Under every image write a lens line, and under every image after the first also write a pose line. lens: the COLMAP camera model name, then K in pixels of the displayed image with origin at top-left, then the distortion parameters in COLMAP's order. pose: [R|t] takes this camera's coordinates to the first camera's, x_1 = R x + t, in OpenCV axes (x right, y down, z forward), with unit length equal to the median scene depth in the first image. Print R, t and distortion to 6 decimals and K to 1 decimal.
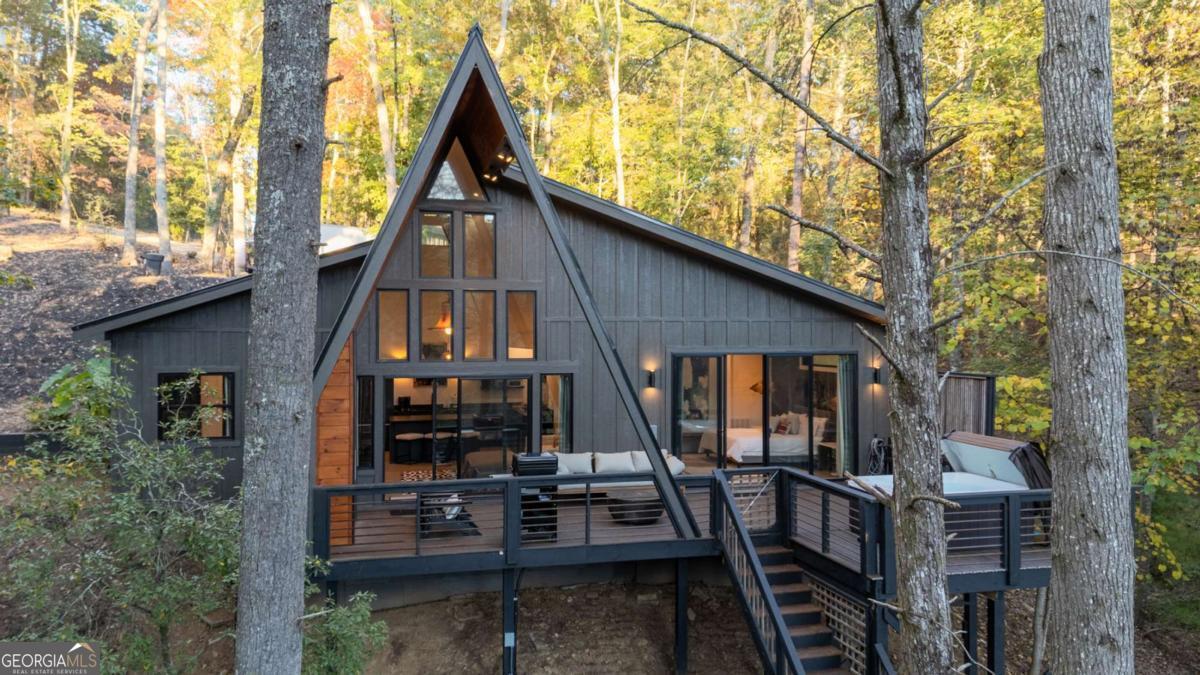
lens RADIAL K [[859.1, 0, 600.0], [0, 859.1, 337.5], [0, 0, 1]] dist [0.033957, -0.005299]
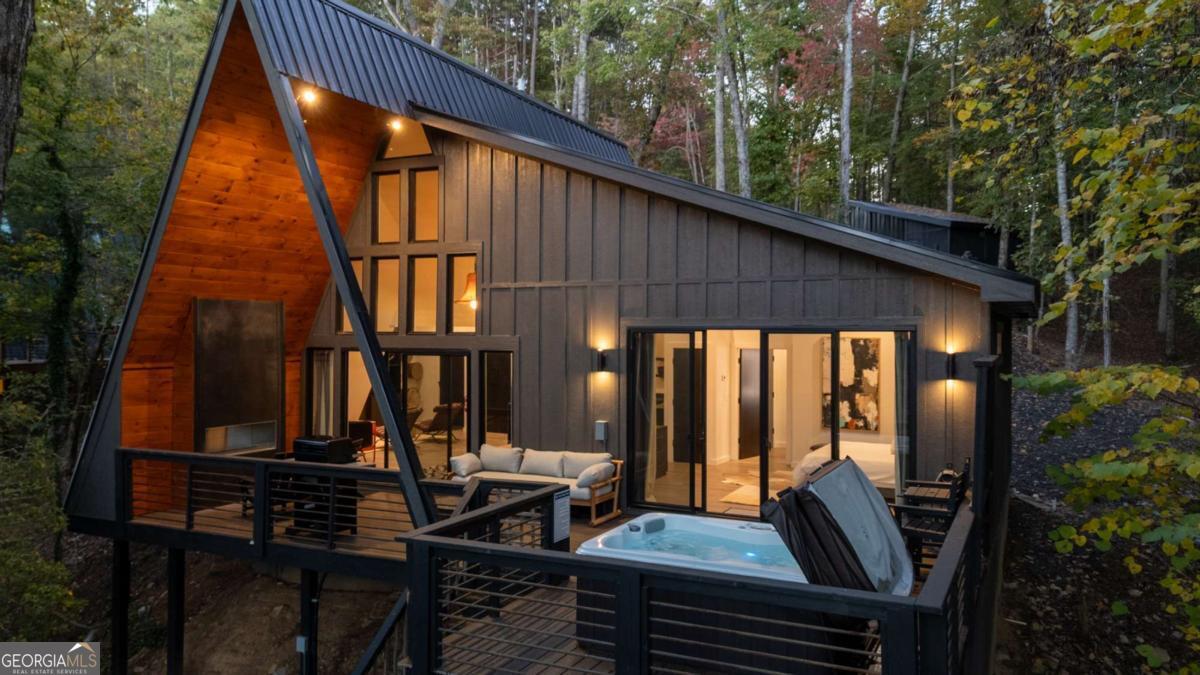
lens RADIAL K [[859.1, 0, 600.0], [0, 859.1, 337.5], [0, 0, 1]] dist [0.033957, -0.005299]
pose [[0.762151, 0.004485, -0.647384, 0.550815], [-0.006635, 0.999978, -0.000883, 0.028271], [0.647366, 0.004969, 0.762163, 0.416739]]
